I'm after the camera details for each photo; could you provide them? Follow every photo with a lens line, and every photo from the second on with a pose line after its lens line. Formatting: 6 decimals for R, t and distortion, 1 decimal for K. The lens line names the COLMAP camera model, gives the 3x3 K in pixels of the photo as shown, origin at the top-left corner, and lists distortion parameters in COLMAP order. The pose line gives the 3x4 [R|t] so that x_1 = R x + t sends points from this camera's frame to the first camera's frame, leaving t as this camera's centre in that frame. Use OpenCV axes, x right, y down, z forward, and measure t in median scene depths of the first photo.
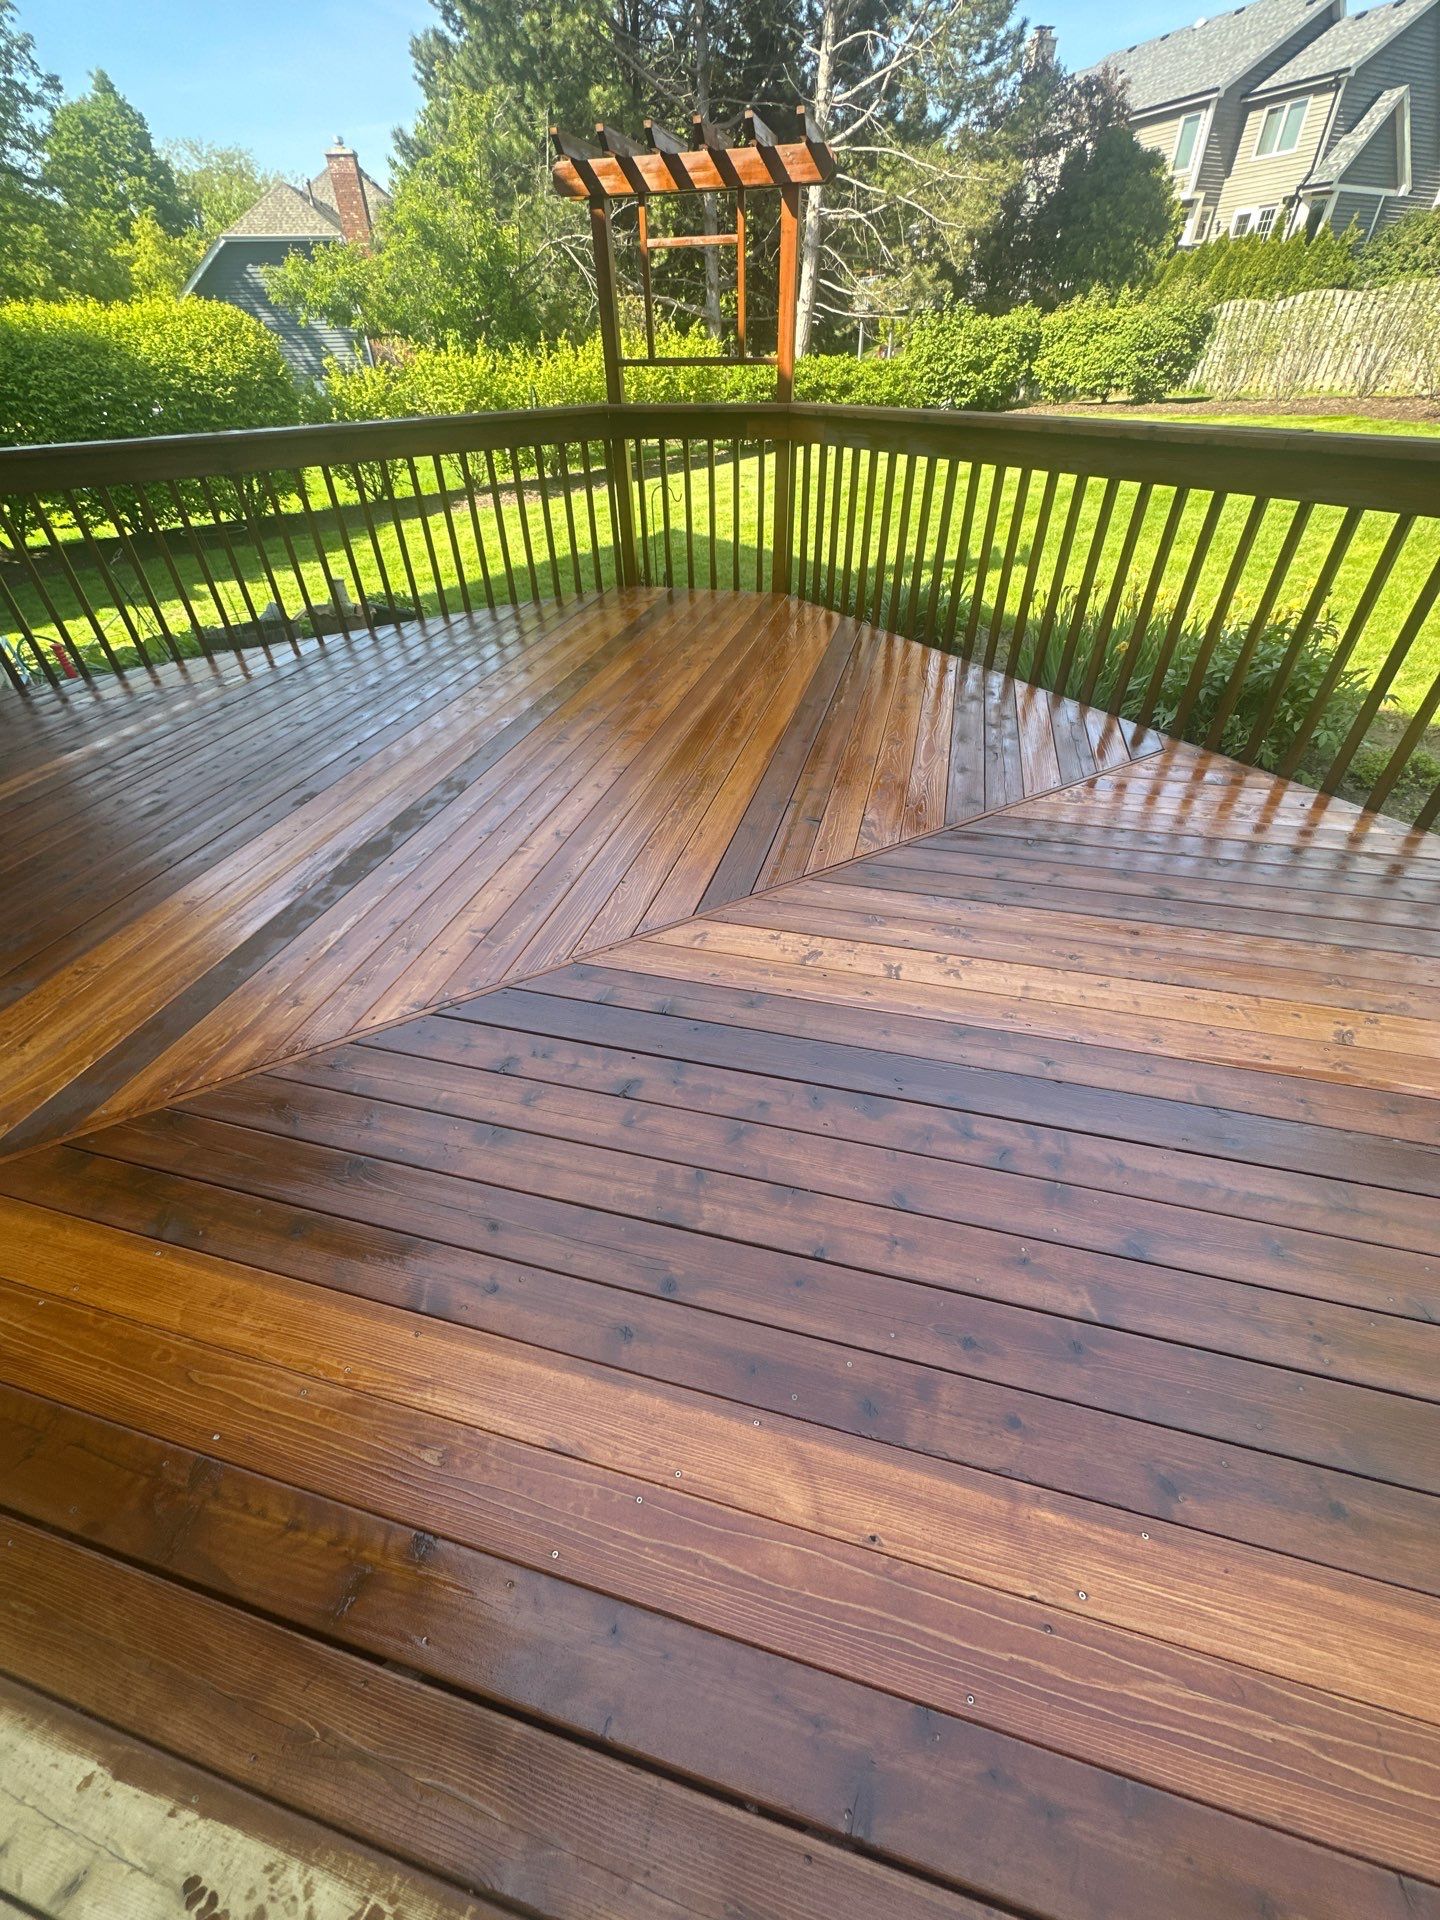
lens RADIAL K [[764.3, 0, 716.4], [0, 764.3, 960.6], [0, 0, 1]] dist [-0.004470, 0.000802]
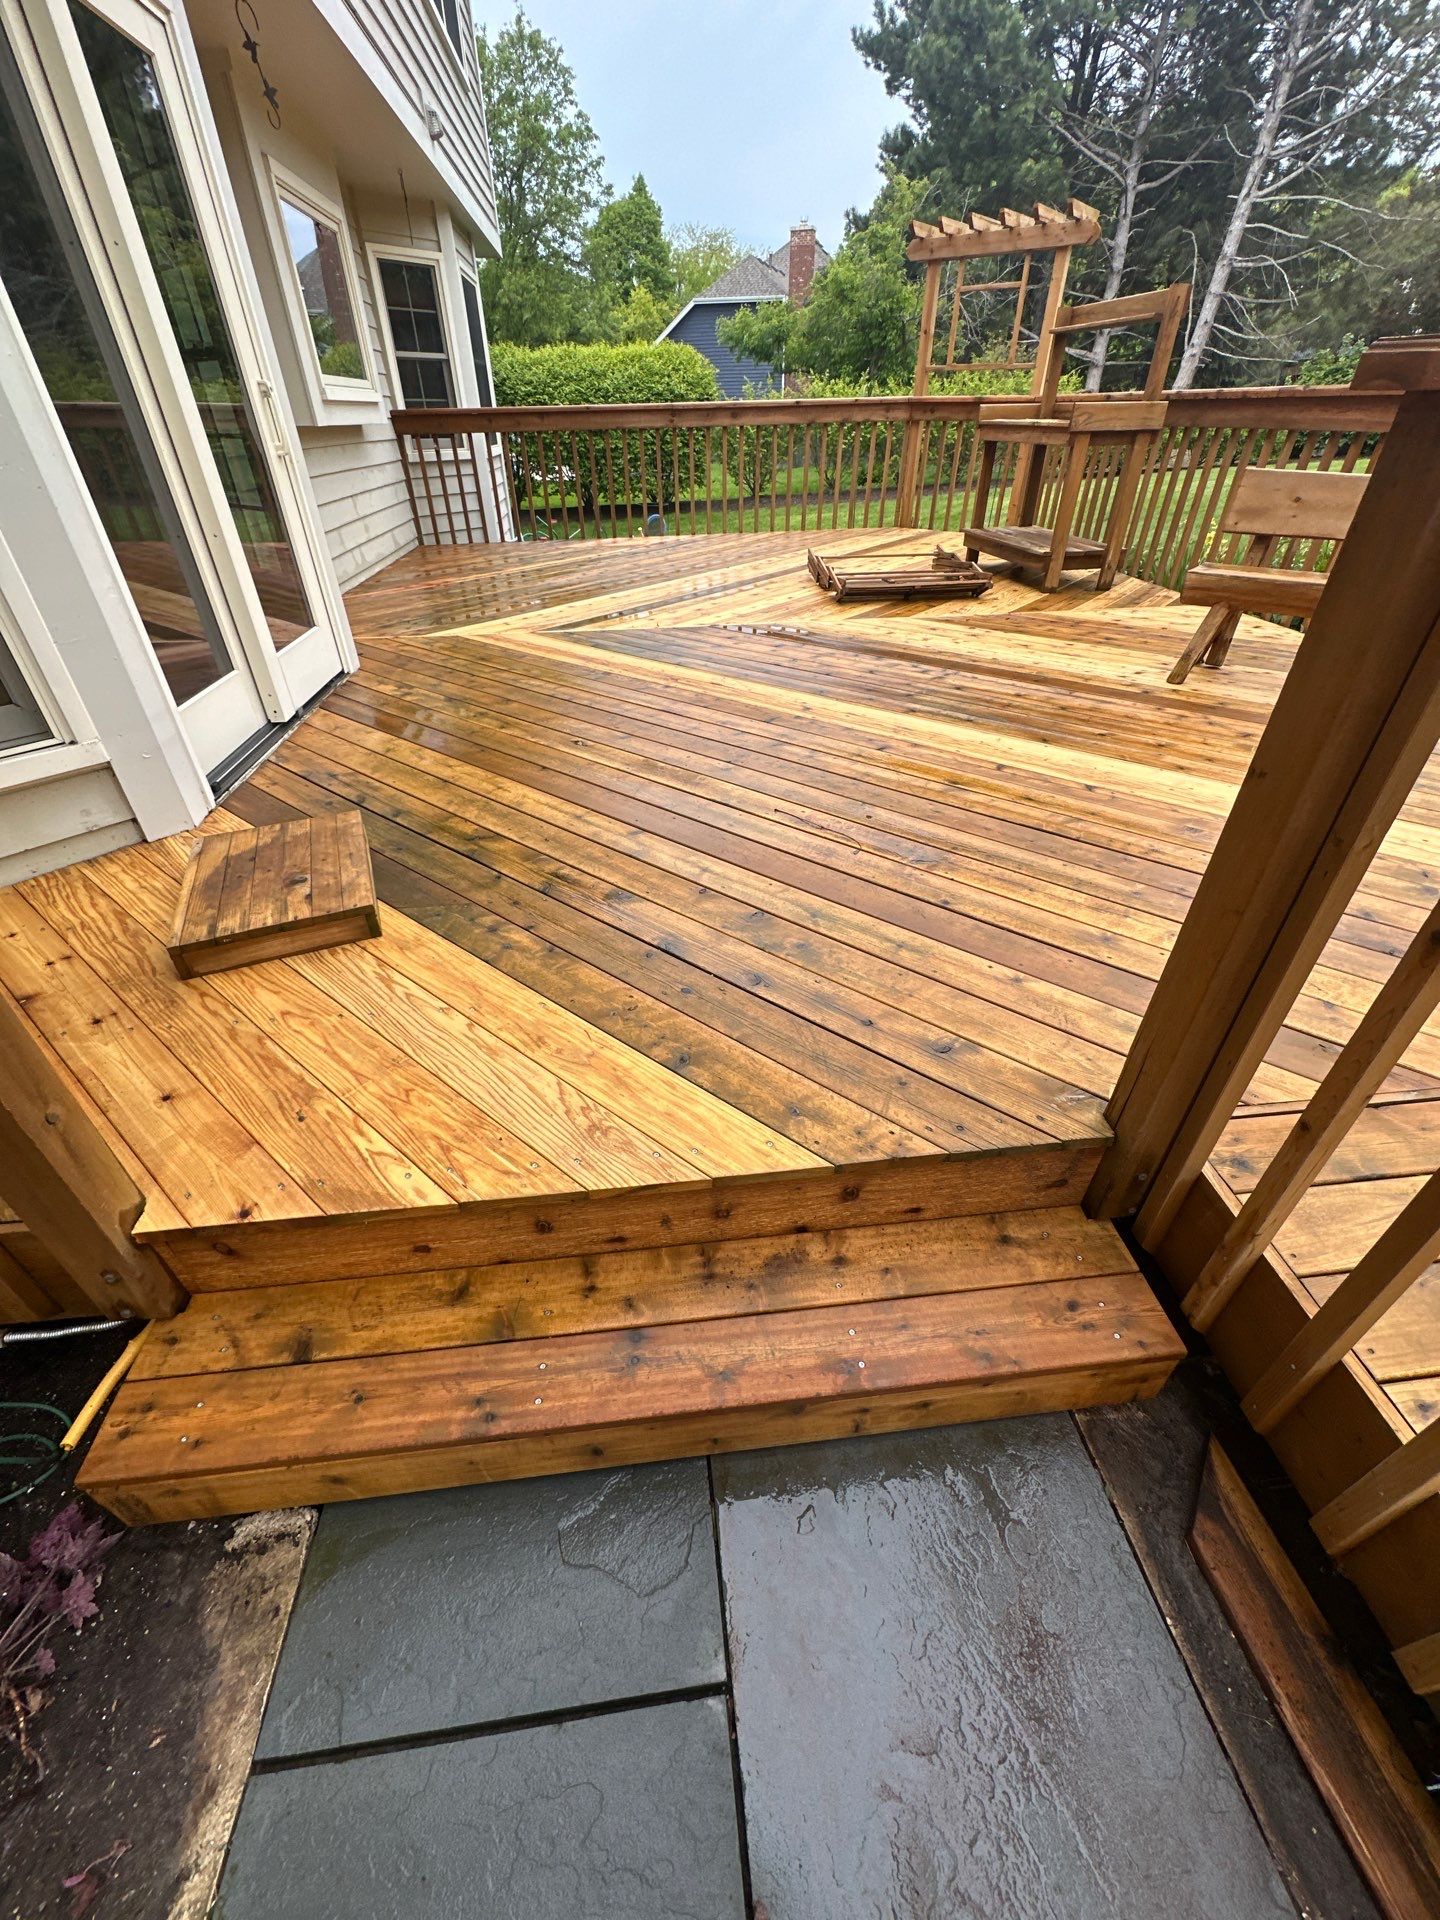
lens RADIAL K [[761.4, 0, 716.9], [0, 761.4, 958.4], [0, 0, 1]] dist [-0.002528, -0.000025]
pose [[0.914899, 0.247518, -0.318897, 0.053872], [-0.260809, 0.965390, 0.001060, 0.089328], [0.308122, 0.082201, 0.947789, -0.089768]]
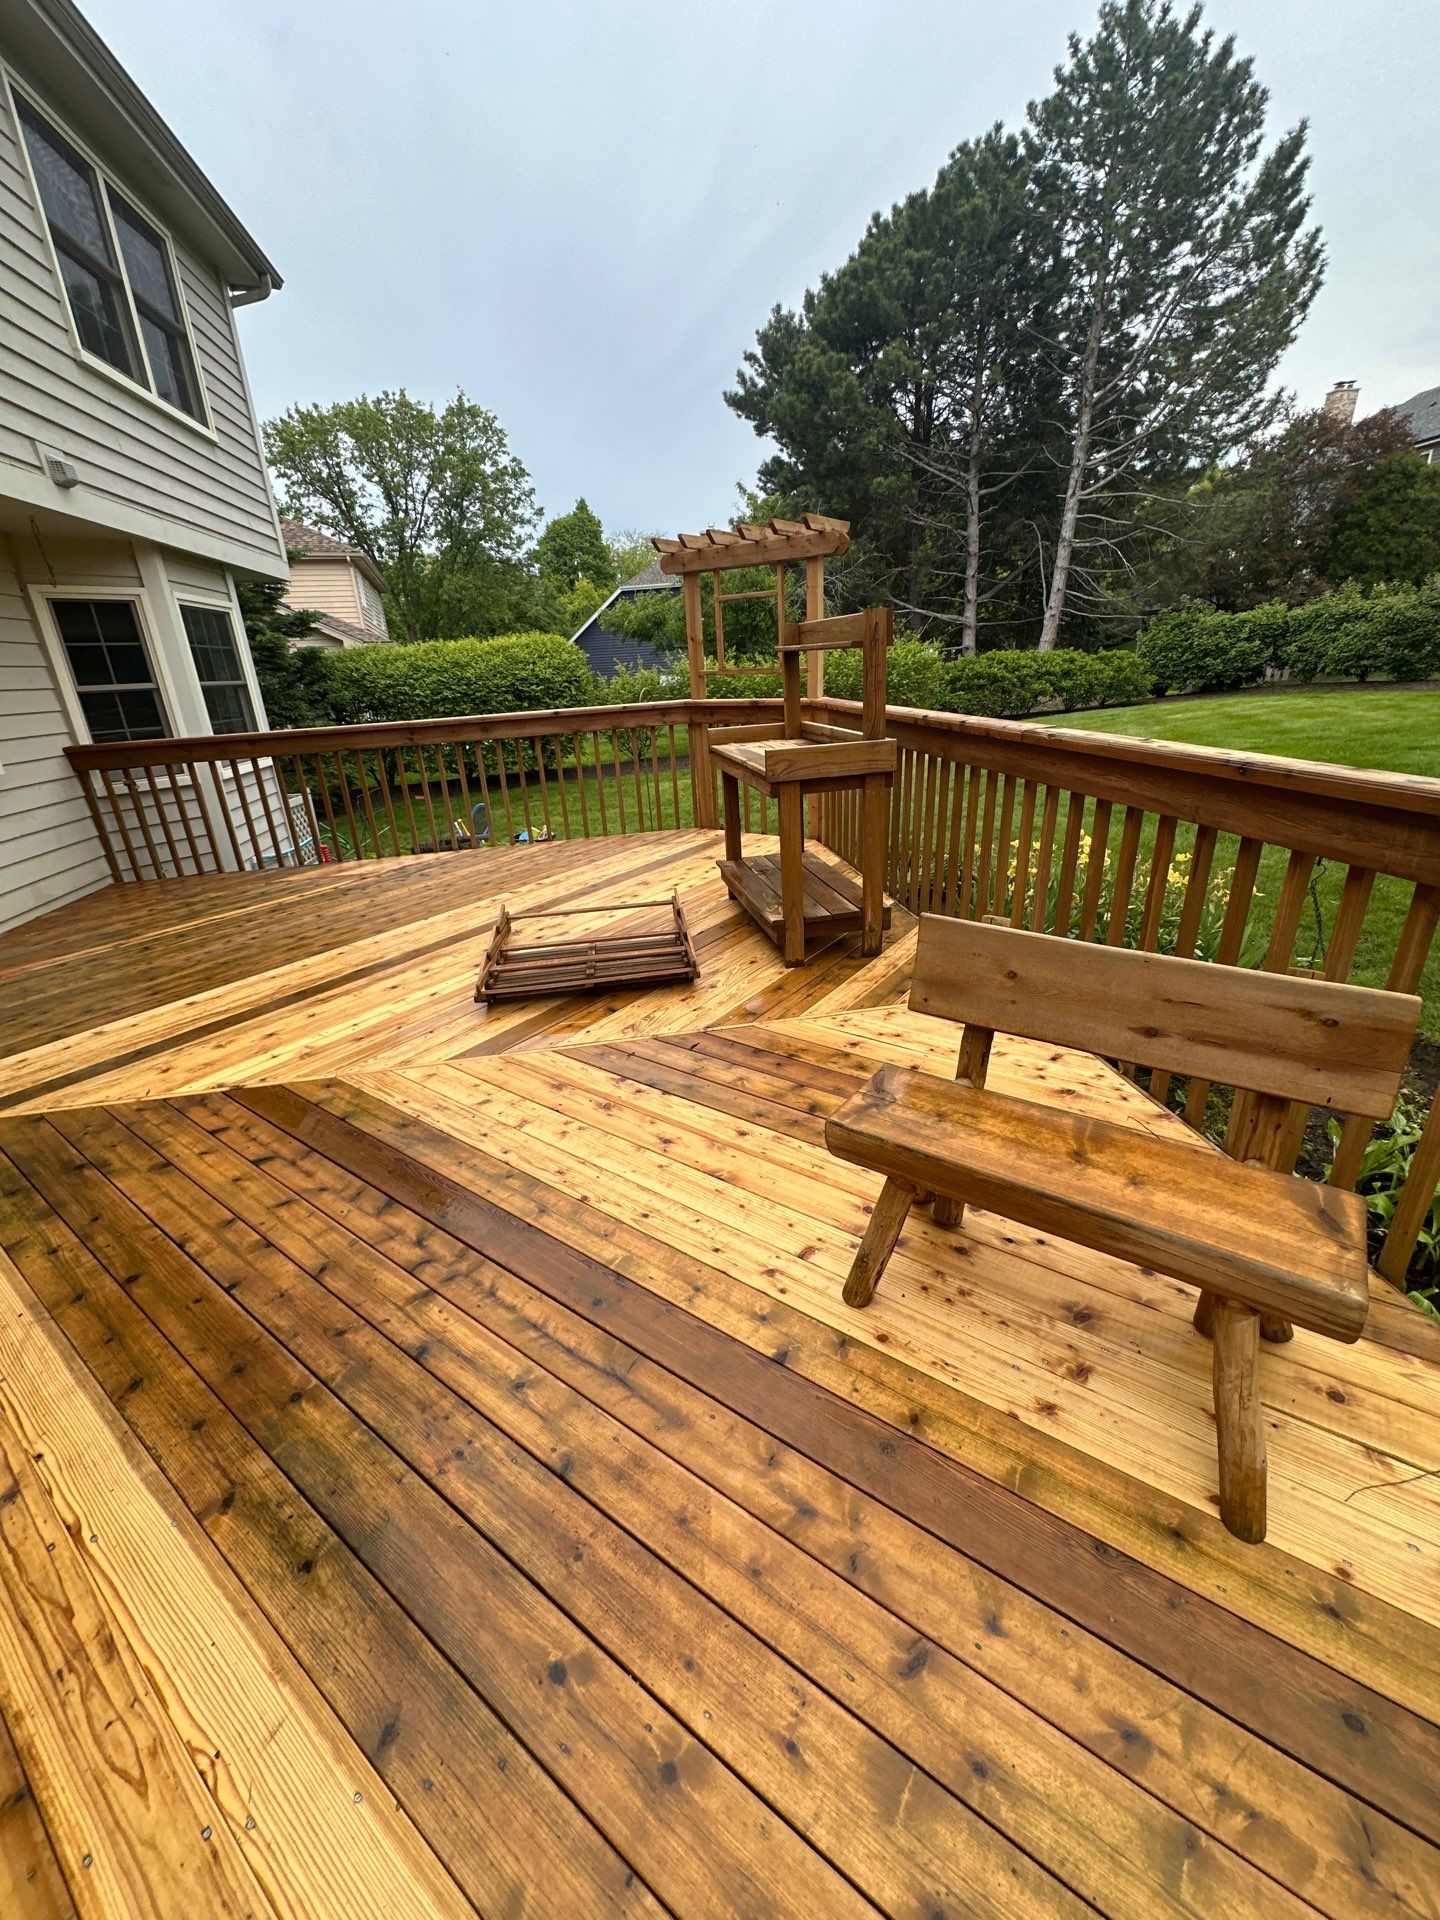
lens RADIAL K [[761.4, 0, 716.9], [0, 761.4, 958.4], [0, 0, 1]] dist [-0.002528, -0.000025]
pose [[0.933786, 0.106249, -0.341695, 0.085463], [-0.198700, 0.948112, -0.248196, 0.000197], [0.297595, 0.299657, 0.906445, -0.006569]]
